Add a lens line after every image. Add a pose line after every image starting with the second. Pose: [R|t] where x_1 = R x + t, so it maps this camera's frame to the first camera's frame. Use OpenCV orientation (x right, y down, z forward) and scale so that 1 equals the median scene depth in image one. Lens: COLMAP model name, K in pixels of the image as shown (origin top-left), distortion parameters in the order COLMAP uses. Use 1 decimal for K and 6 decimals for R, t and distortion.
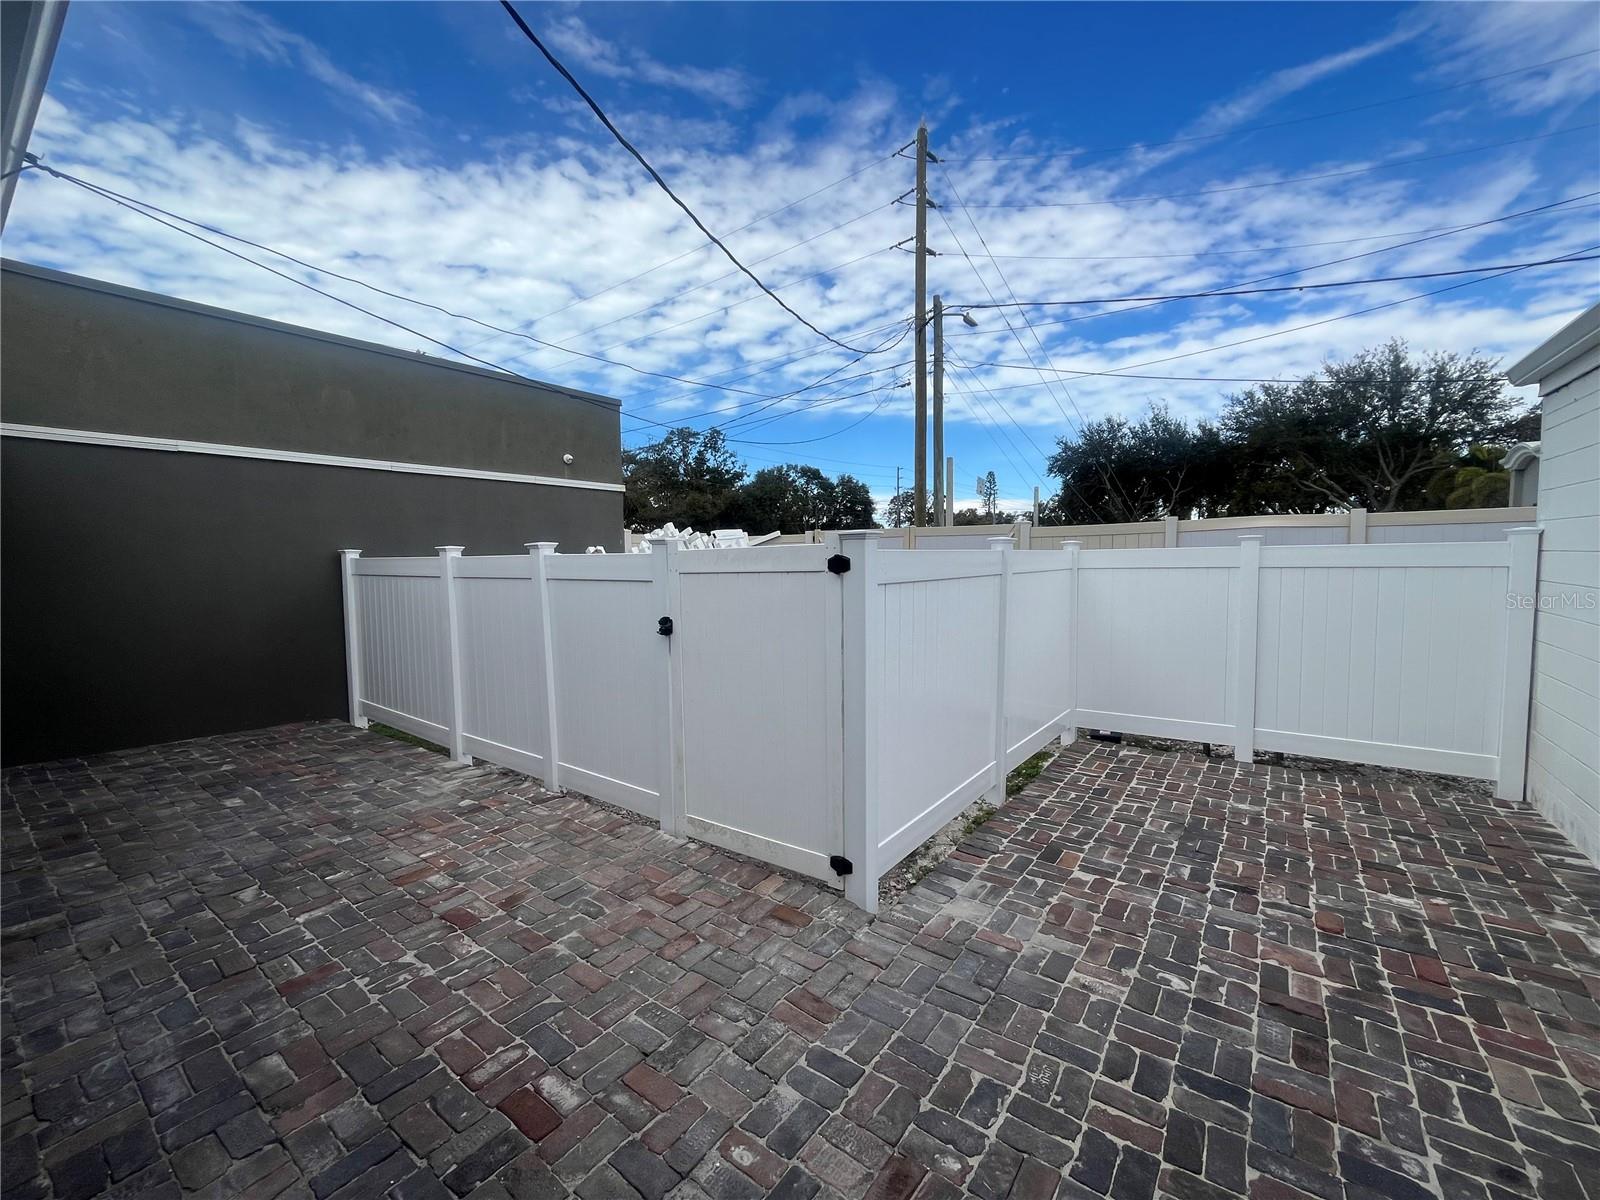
lens RADIAL K [[647.3, 0, 797.7], [0, 647.3, 599.9], [0, 0, 1]] dist [-0.002146, 0.000256]
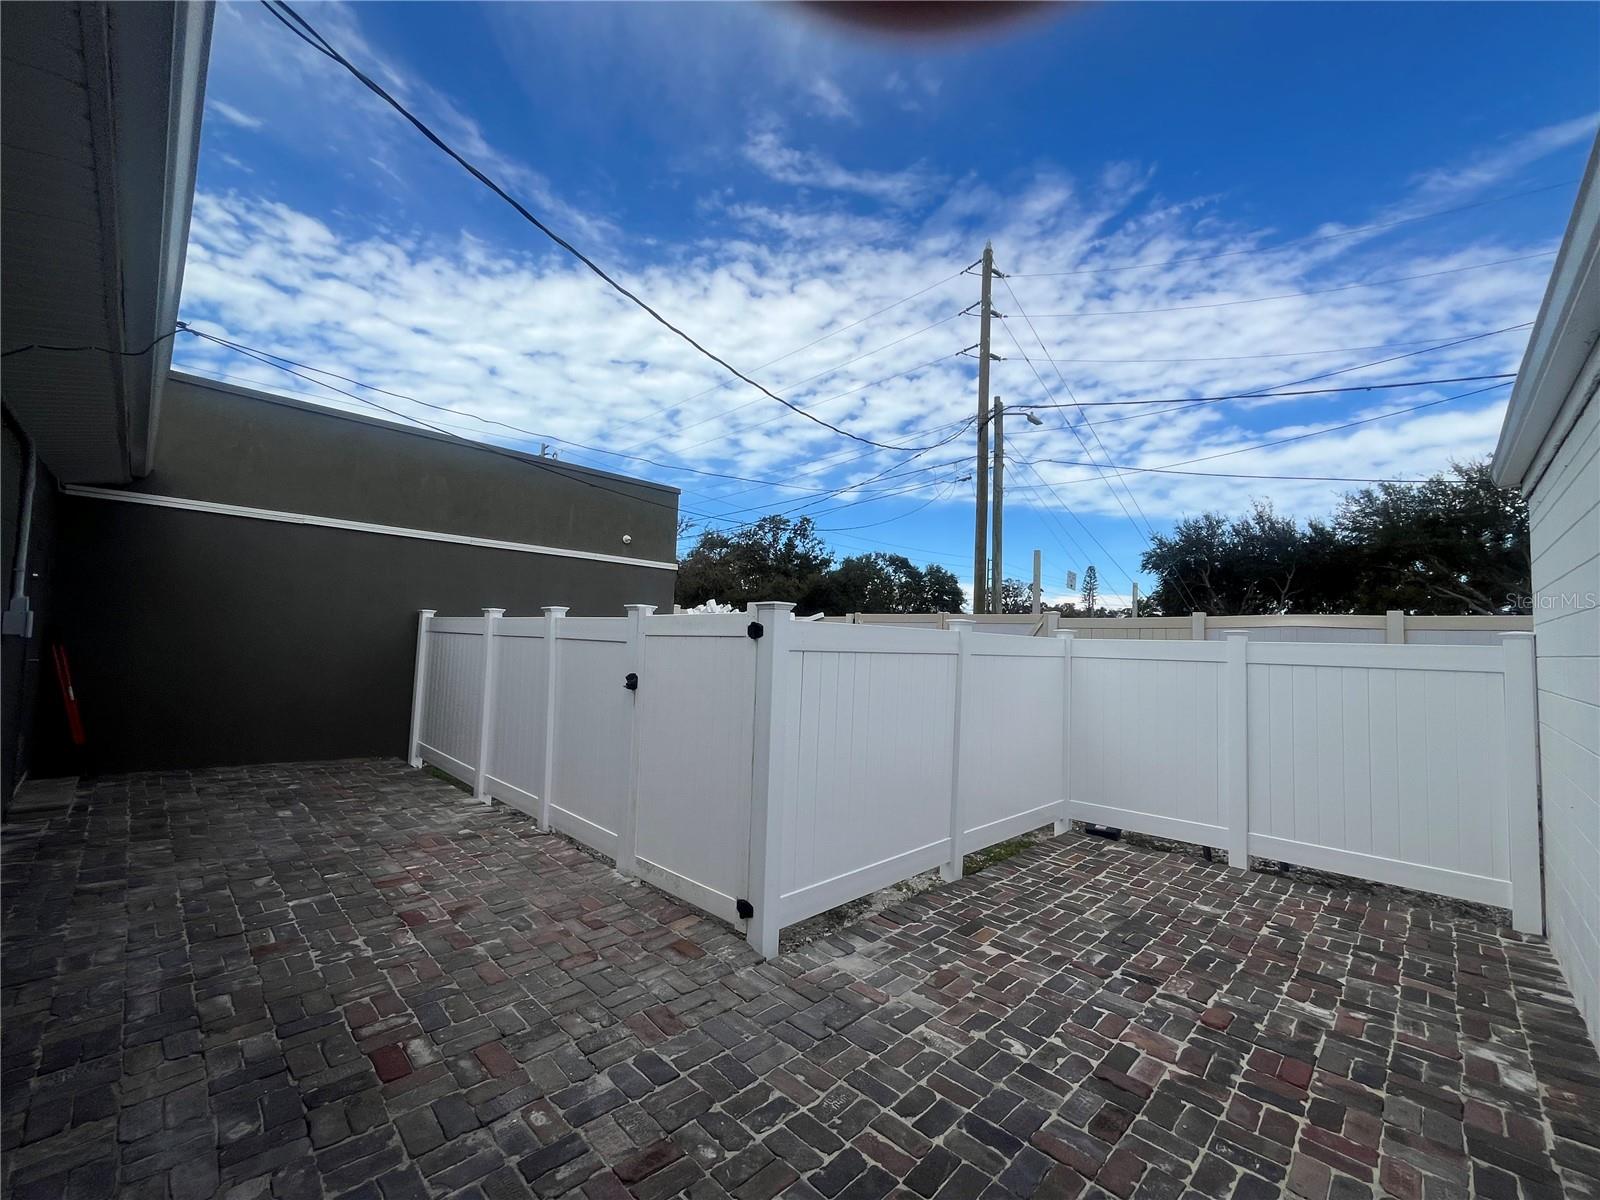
lens RADIAL K [[647.3, 0, 800.9], [0, 647.3, 601.5], [0, 0, 1]] dist [-0.002146, 0.000256]
pose [[0.989083, 0.039295, -0.142022, 0.259248], [-0.057417, 0.990387, -0.125841, 0.028853], [0.135712, 0.132622, 0.981832, -0.102764]]
